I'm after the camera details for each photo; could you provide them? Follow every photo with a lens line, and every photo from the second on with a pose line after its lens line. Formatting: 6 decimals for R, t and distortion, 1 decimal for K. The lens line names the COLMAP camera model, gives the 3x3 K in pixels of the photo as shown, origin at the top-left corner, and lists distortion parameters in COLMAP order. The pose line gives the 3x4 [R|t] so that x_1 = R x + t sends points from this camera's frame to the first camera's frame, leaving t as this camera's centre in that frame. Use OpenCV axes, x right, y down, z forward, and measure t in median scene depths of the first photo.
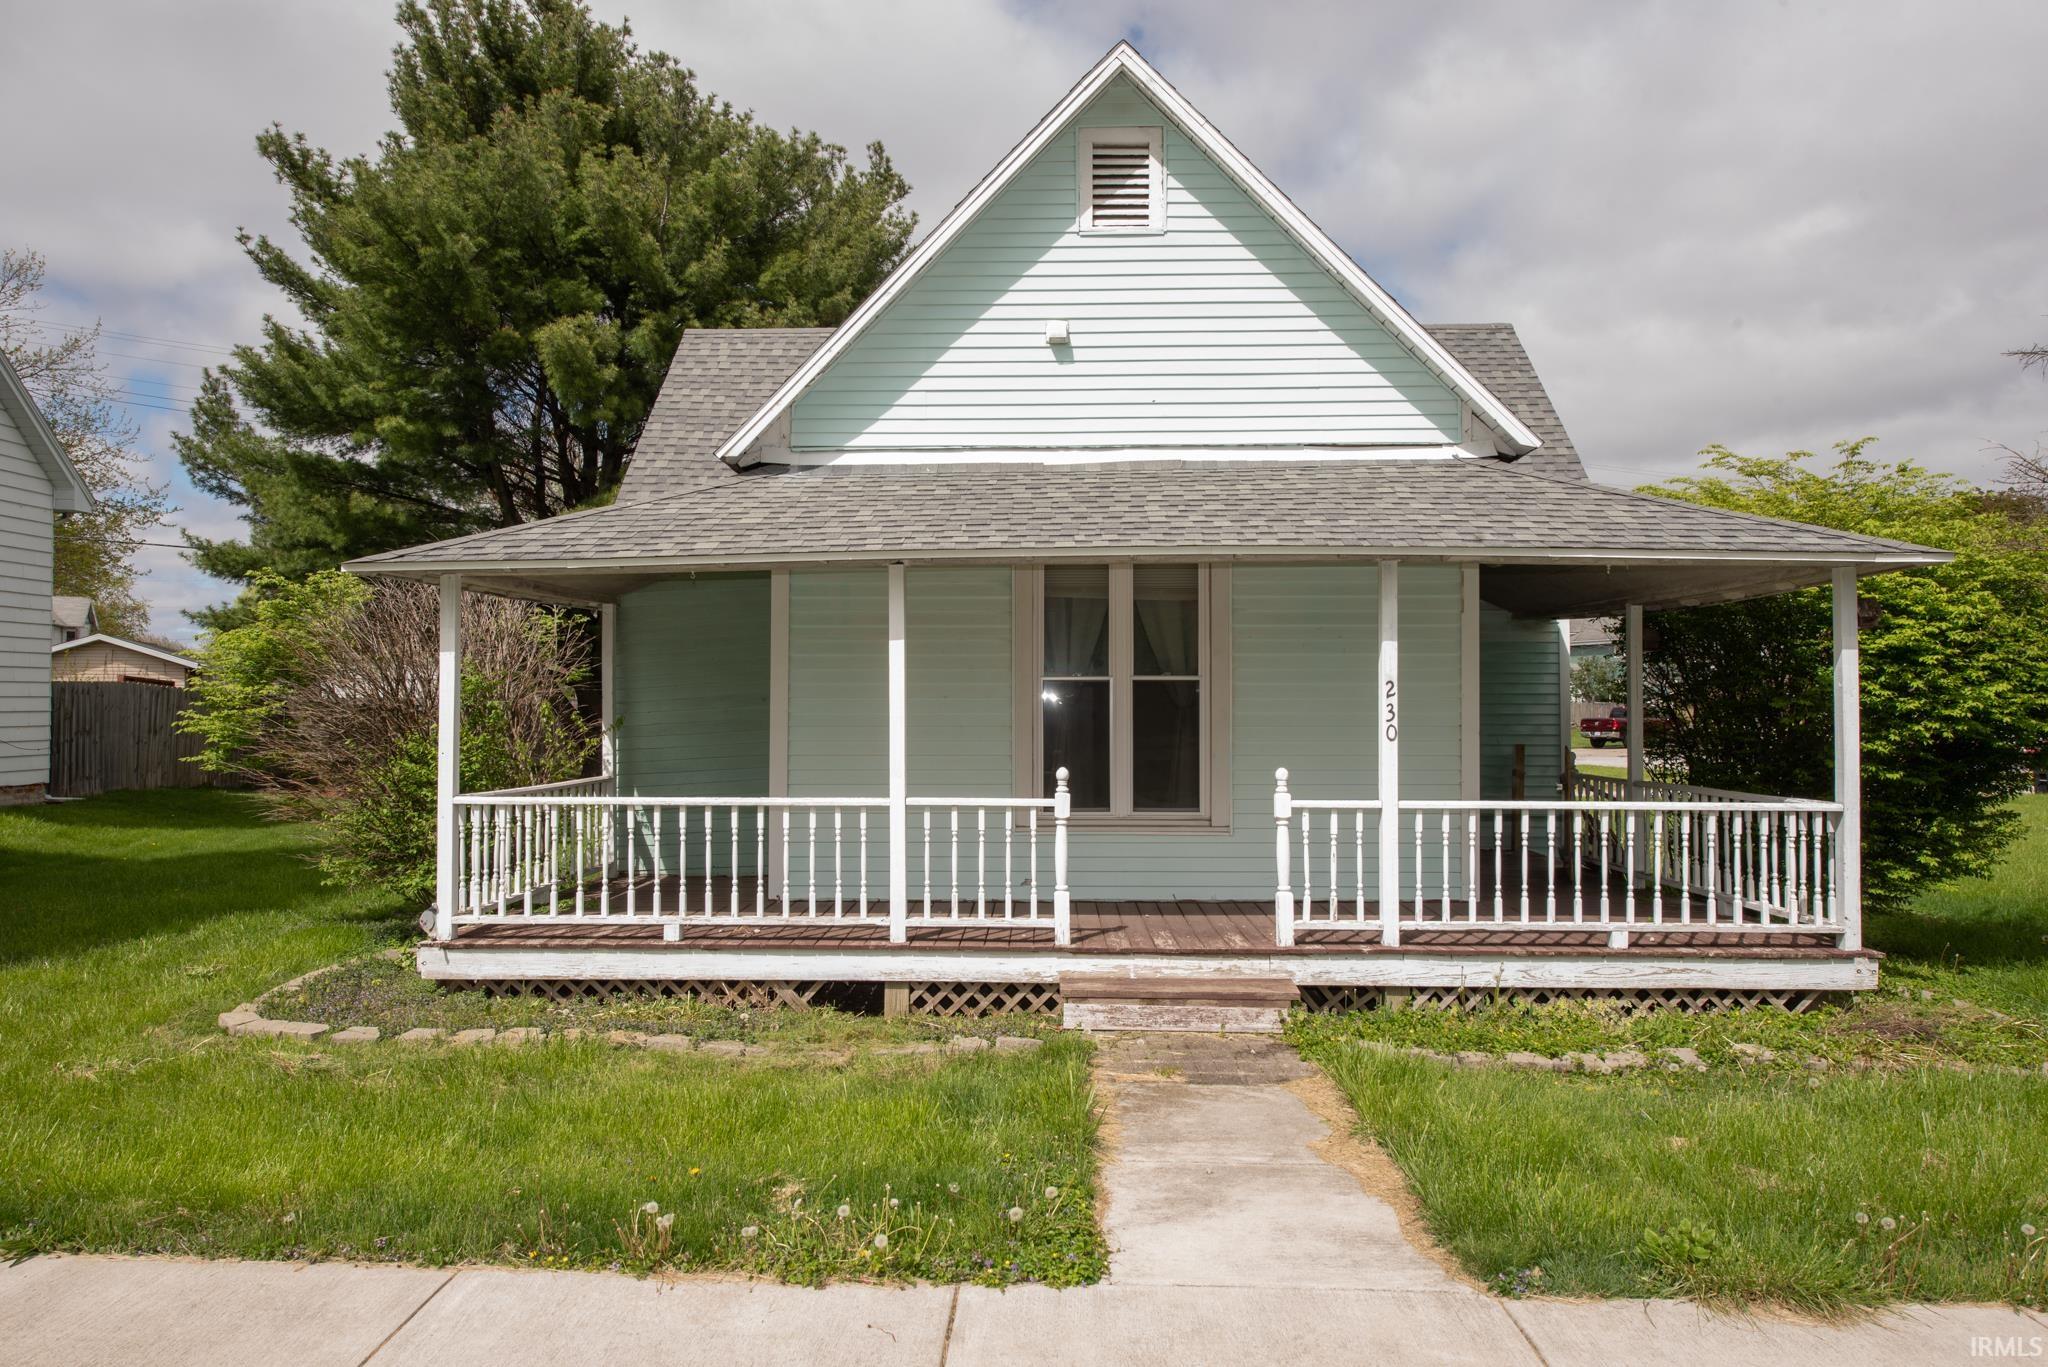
lens RADIAL K [[1259.0, 0, 1024.6], [0, 1259.0, 692.1], [0, 0, 1]] dist [0.030967, -0.001248]
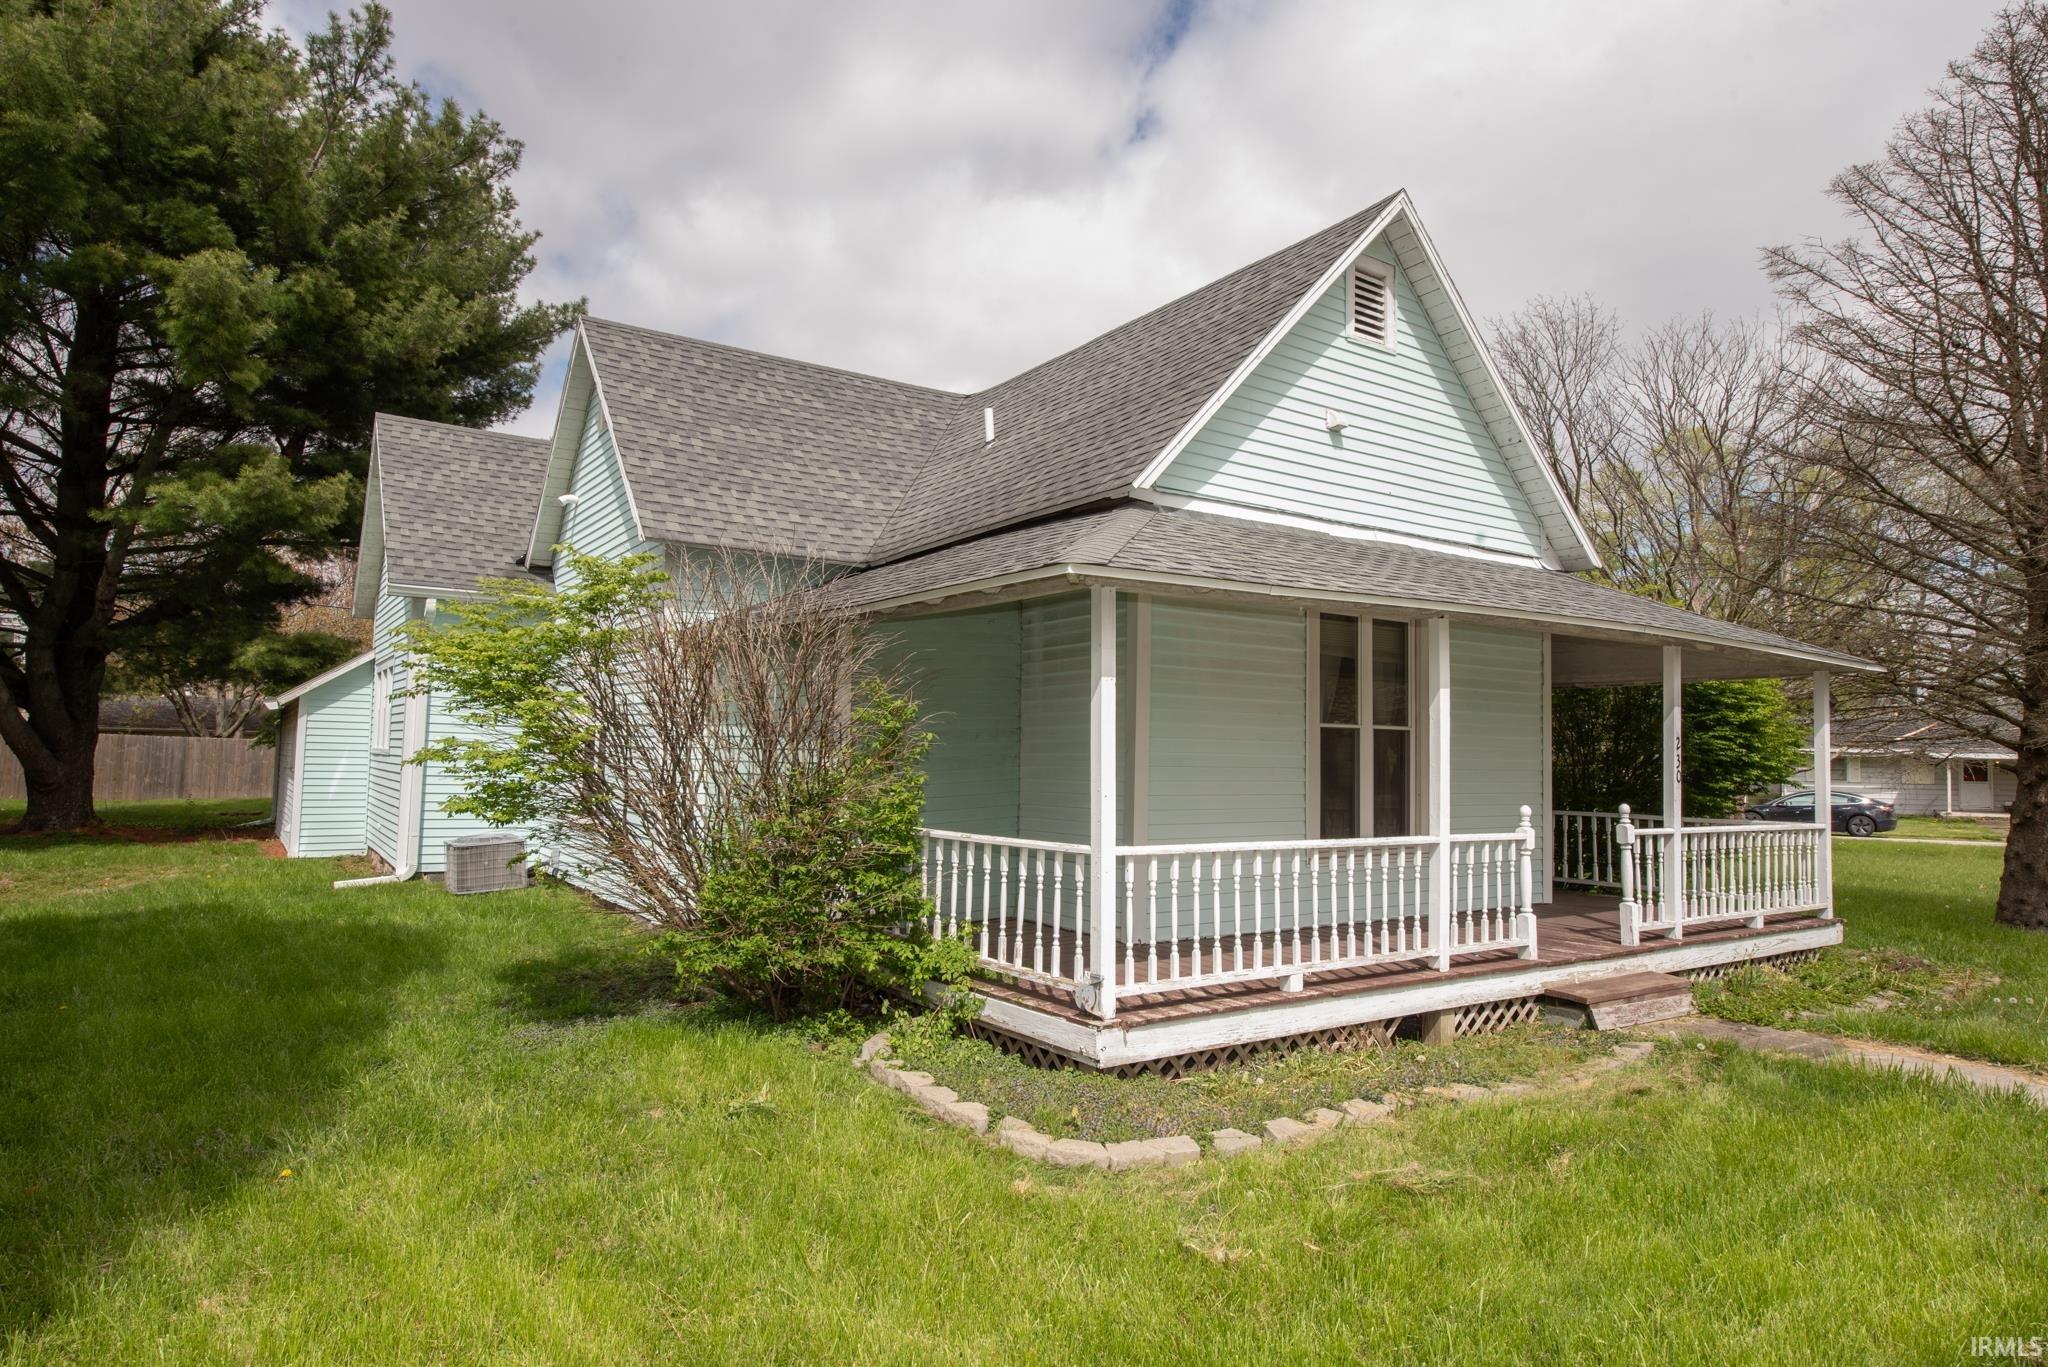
lens RADIAL K [[1195.8, 0, 1023.4], [0, 1195.8, 676.1], [0, 0, 1]] dist [-0.002378, 0.000807]
pose [[0.817276, 0.052206, 0.573877, -0.798219], [-0.009481, 0.996971, -0.077193, 0.026224], [-0.576169, 0.057647, 0.815295, 0.306185]]
